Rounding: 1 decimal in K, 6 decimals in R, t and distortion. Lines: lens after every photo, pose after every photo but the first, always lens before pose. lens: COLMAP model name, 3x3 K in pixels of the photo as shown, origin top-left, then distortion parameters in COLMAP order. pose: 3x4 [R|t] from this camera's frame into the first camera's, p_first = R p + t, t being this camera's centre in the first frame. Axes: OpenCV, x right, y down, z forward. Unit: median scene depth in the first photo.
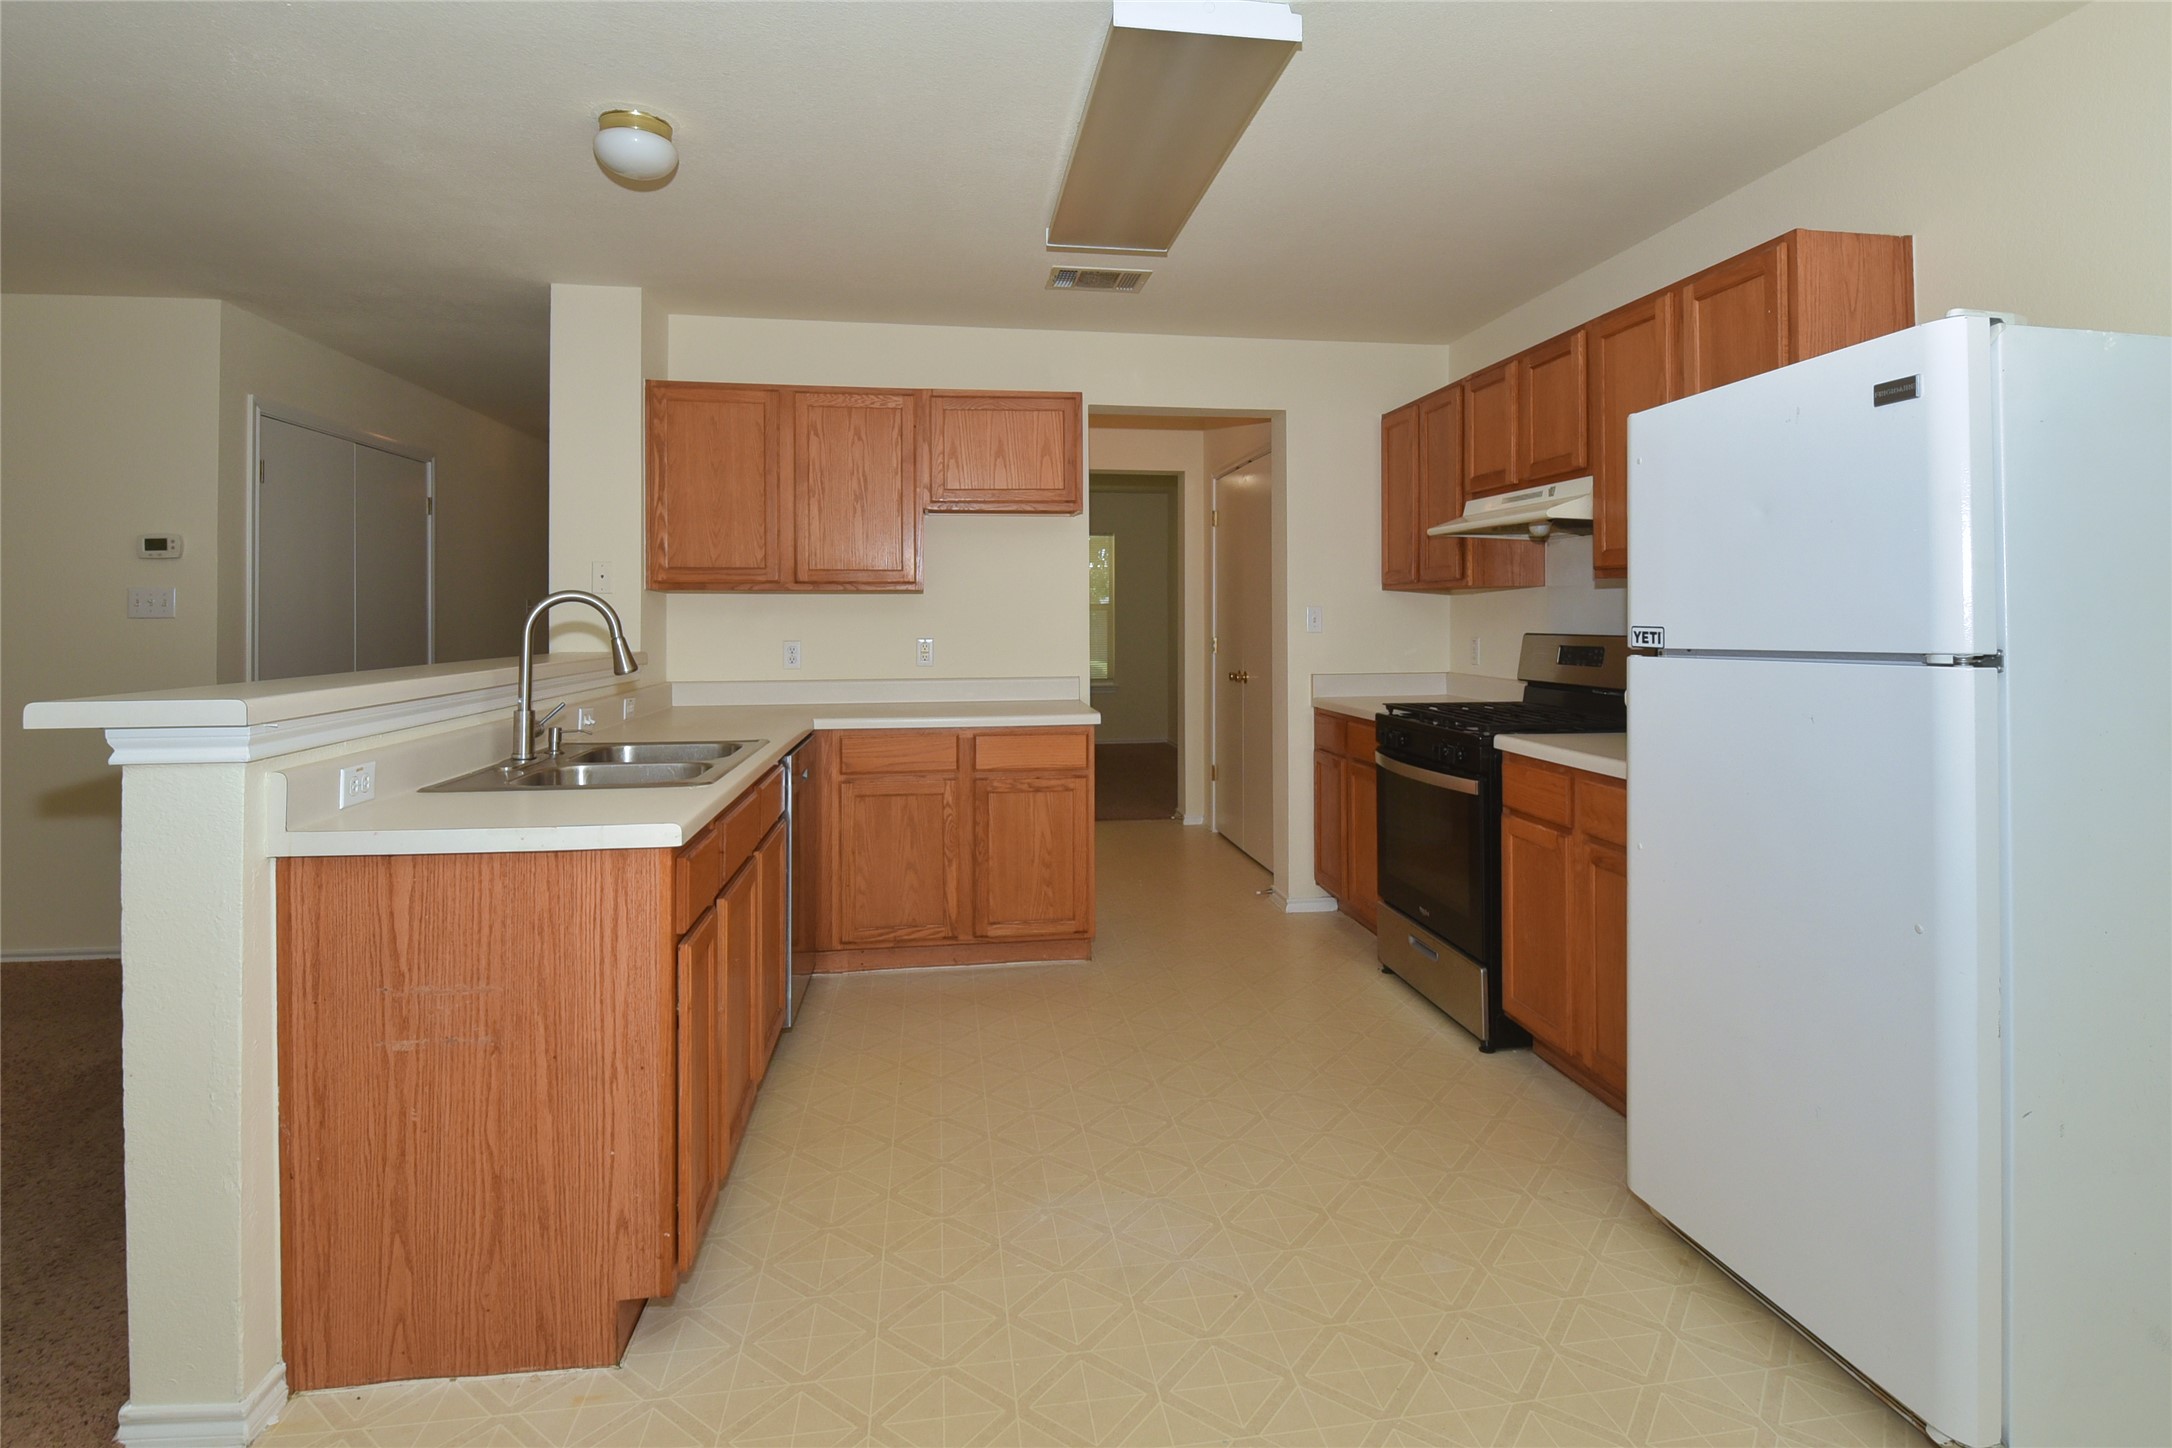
lens RADIAL K [[1063.5, 0, 1114.9], [0, 1063.5, 615.5], [0, 0, 1]] dist [-0.003029, -0.002007]
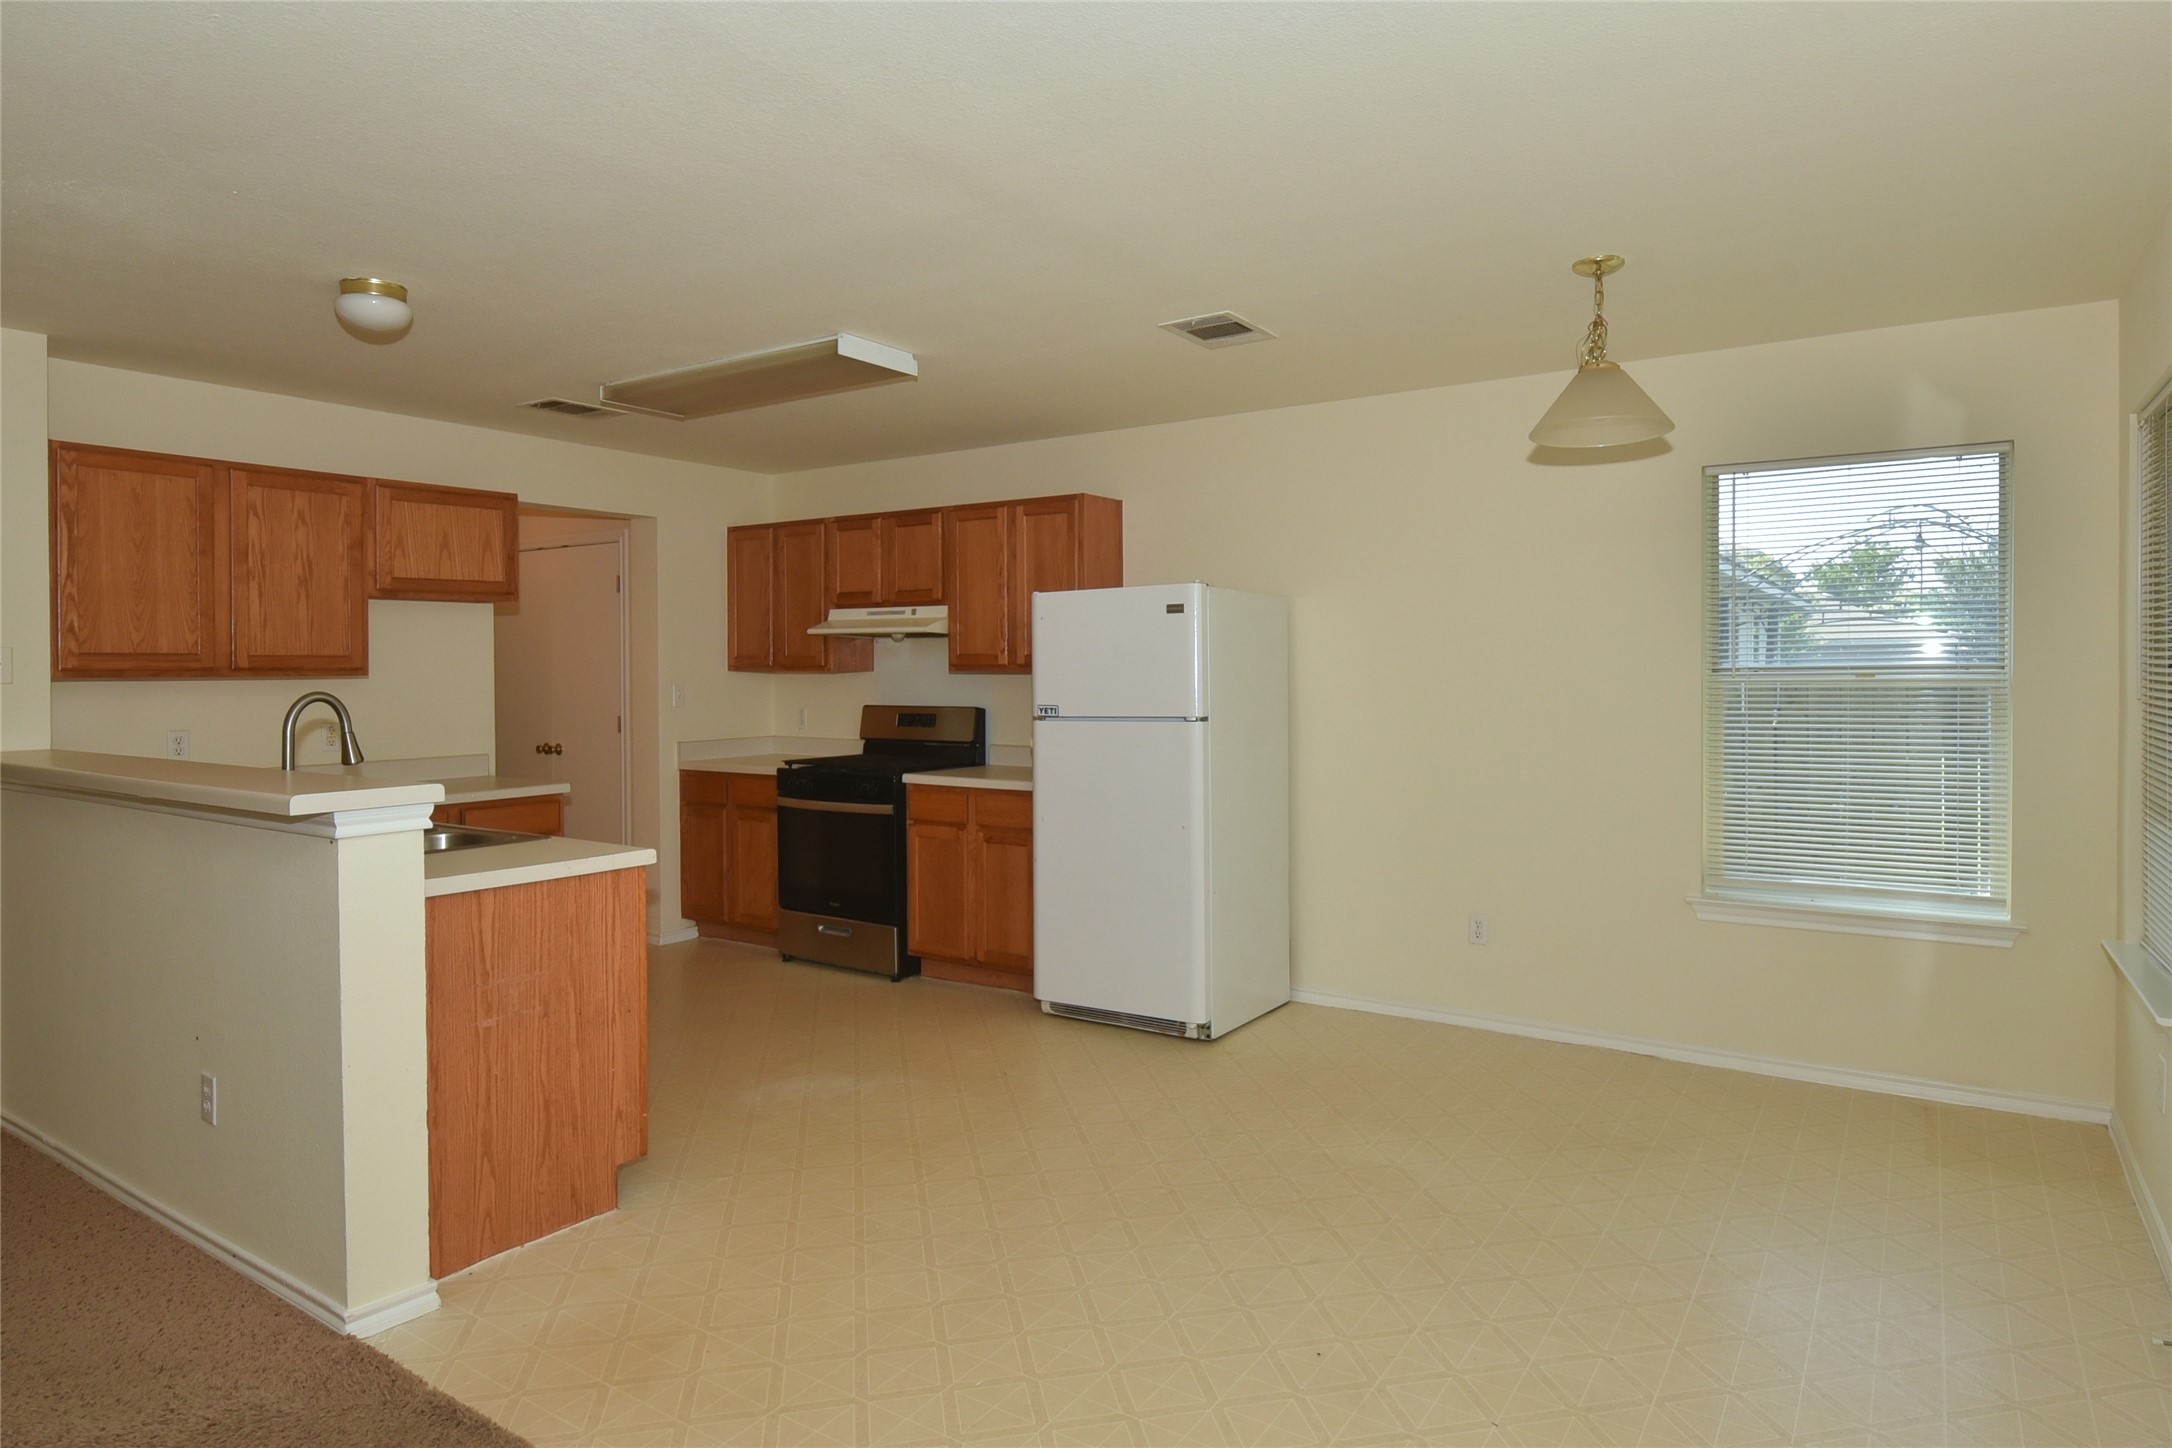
lens RADIAL K [[1221.1, 0, 1085.1], [0, 1221.1, 712.8], [0, 0, 1]] dist [-0.003766, -0.000696]
pose [[0.685295, -0.027276, 0.727755, -0.831210], [0.001840, 0.999360, 0.035723, -0.042533], [-0.728264, -0.023142, 0.684906, -0.442126]]
